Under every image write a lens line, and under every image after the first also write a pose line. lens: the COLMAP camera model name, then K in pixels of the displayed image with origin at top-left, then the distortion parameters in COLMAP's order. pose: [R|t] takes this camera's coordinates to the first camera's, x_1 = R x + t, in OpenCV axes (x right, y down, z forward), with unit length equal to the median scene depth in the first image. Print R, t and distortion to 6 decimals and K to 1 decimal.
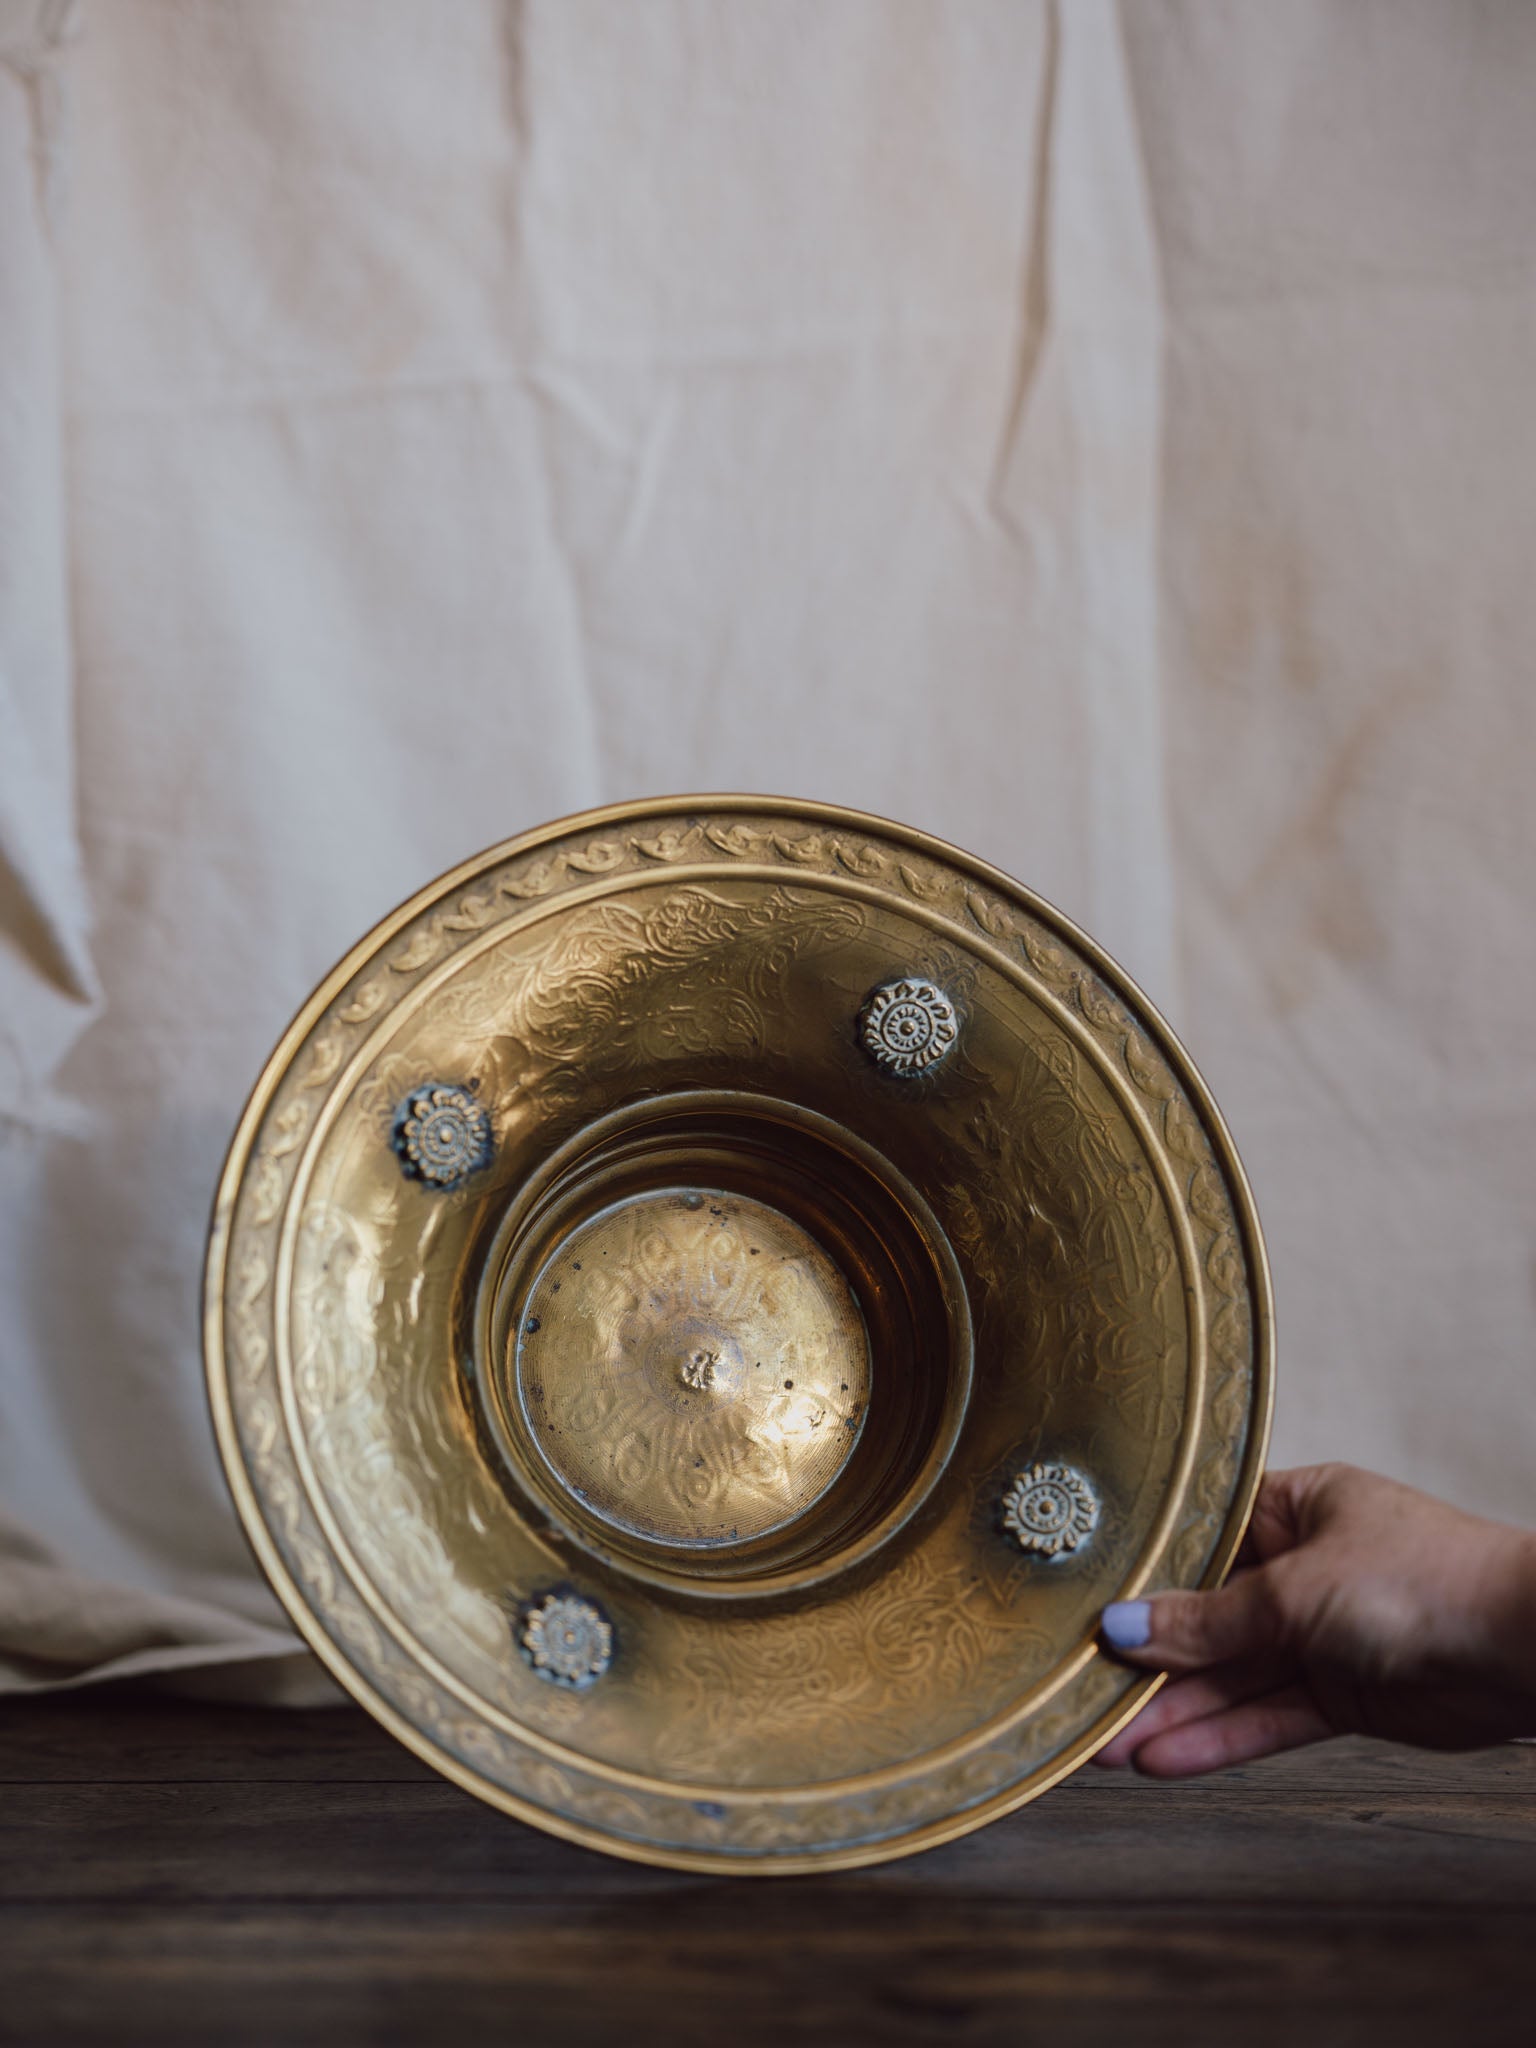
lens RADIAL K [[4096.1, 0, 768.0], [0, 4096.1, 1024.0], [0, 0, 1]] dist [0.045434, 0.339558]
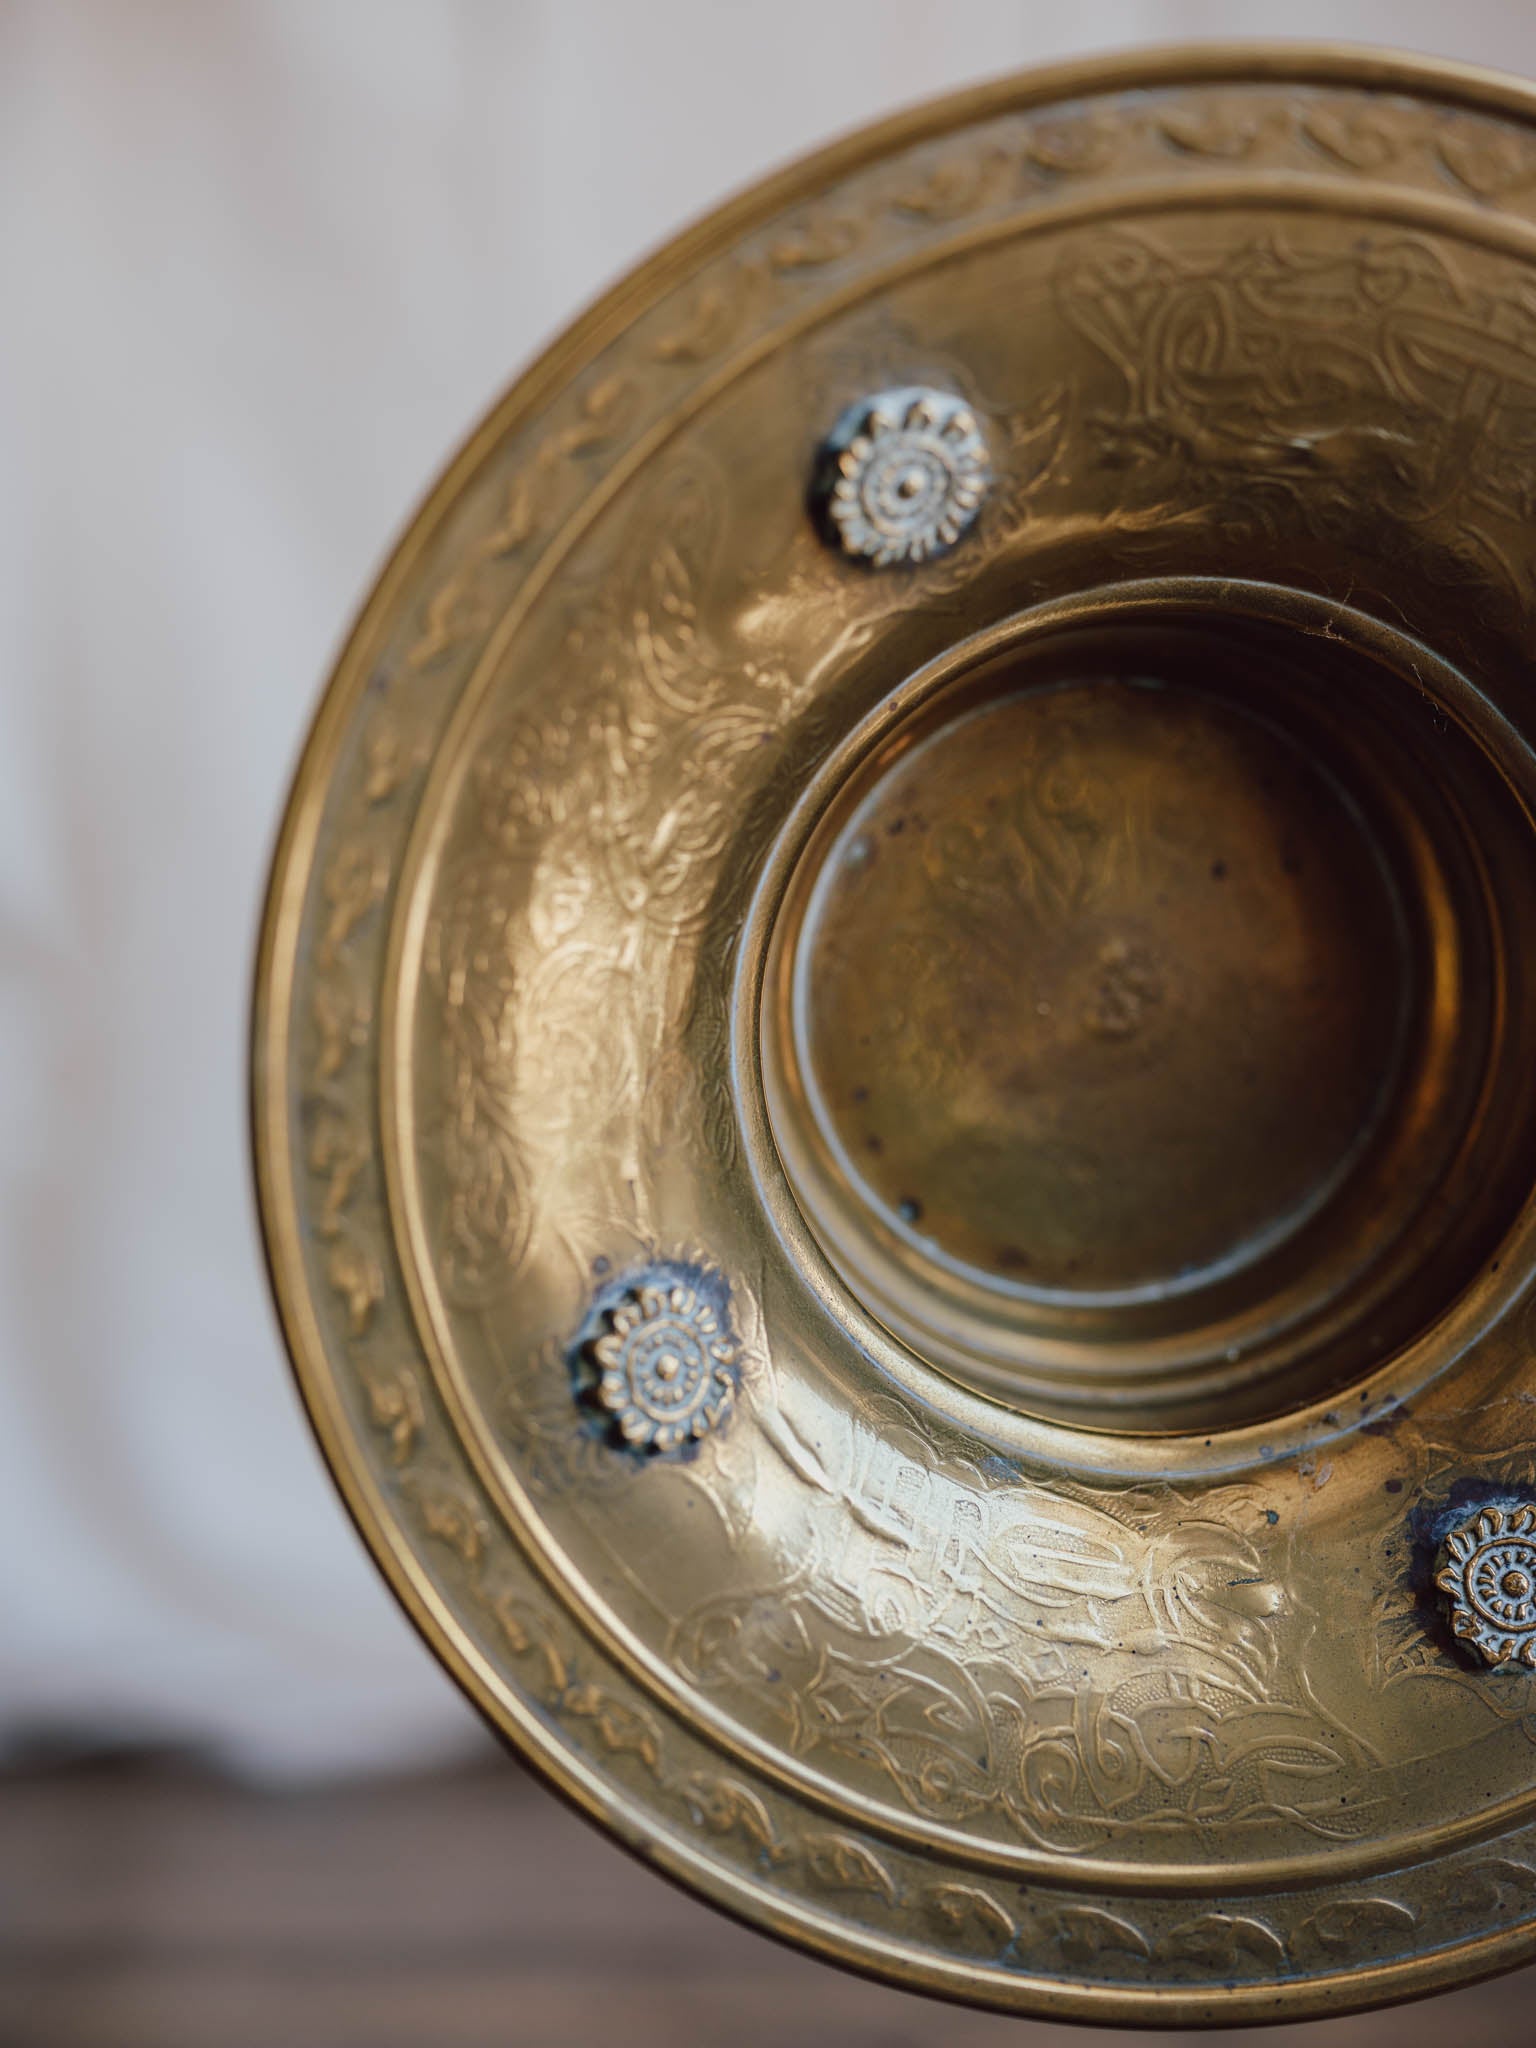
lens RADIAL K [[4201.2, 0, 768.0], [0, 4201.2, 1024.0], [0, 0, 1]] dist [0.051252, 0.197312]
pose [[0.538257, -0.813220, -0.221254, 0.088899], [0.797435, 0.406479, 0.445952, -0.228800], [-0.272722, -0.416472, 0.867280, 0.525003]]
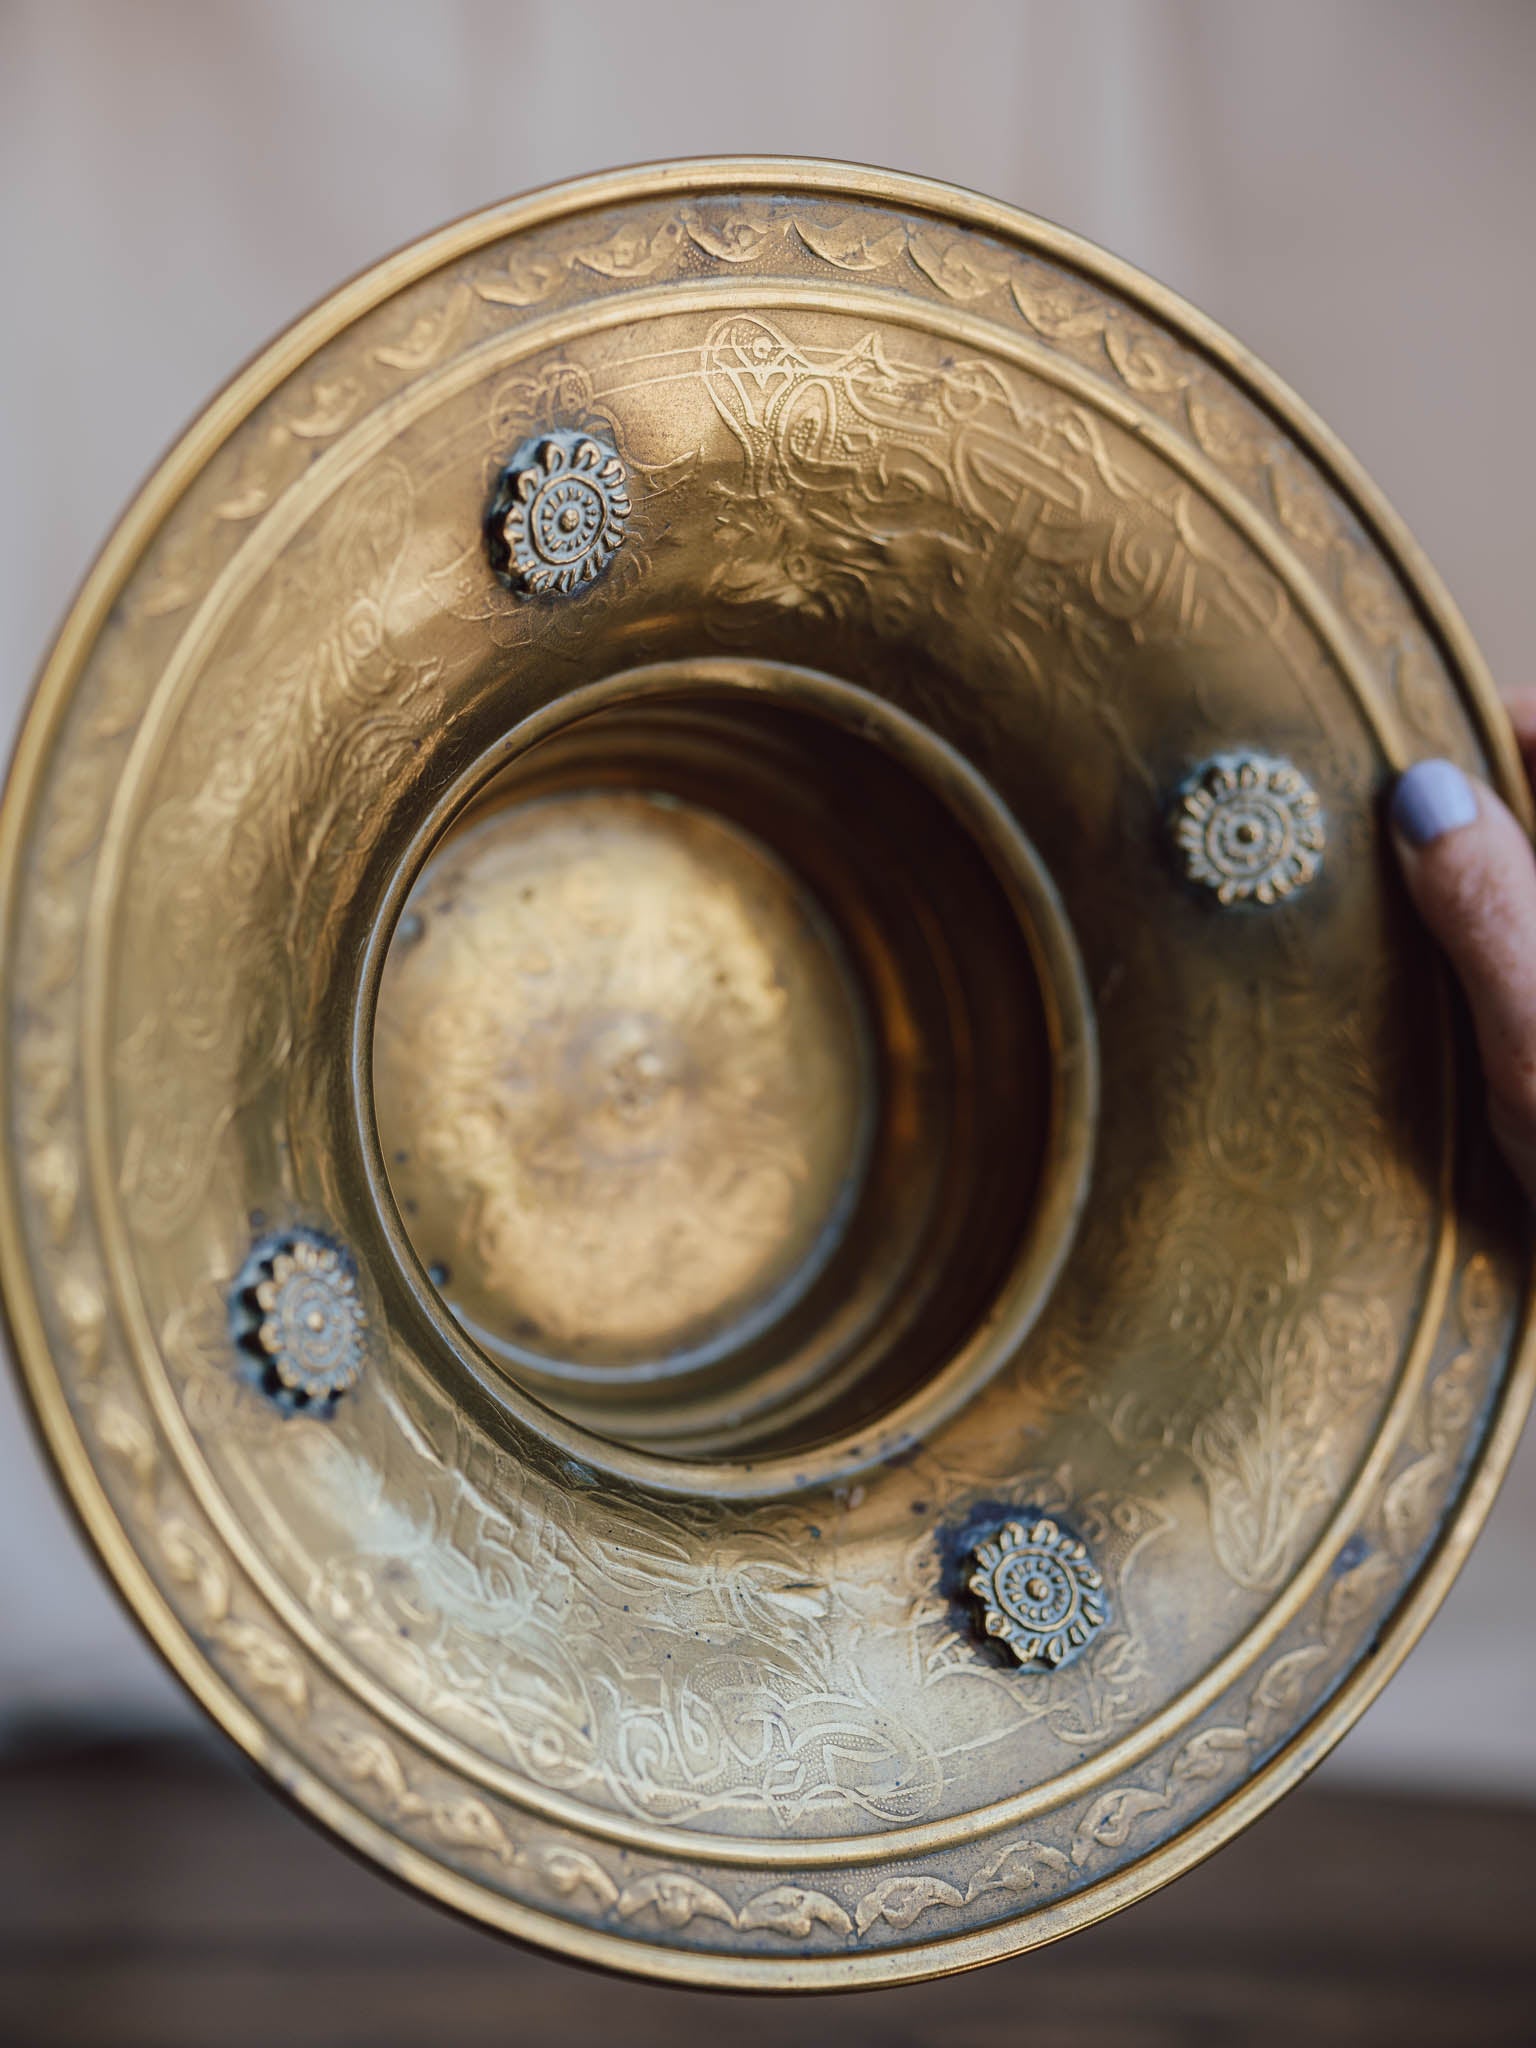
lens RADIAL K [[4201.2, 0, 768.0], [0, 4201.2, 1024.0], [0, 0, 1]] dist [0.051252, 0.197312]
pose [[0.580170, -0.803517, 0.133277, -0.086237], [0.613050, 0.538527, 0.578065, -0.289985], [-0.536258, -0.253670, 0.805033, 0.505327]]
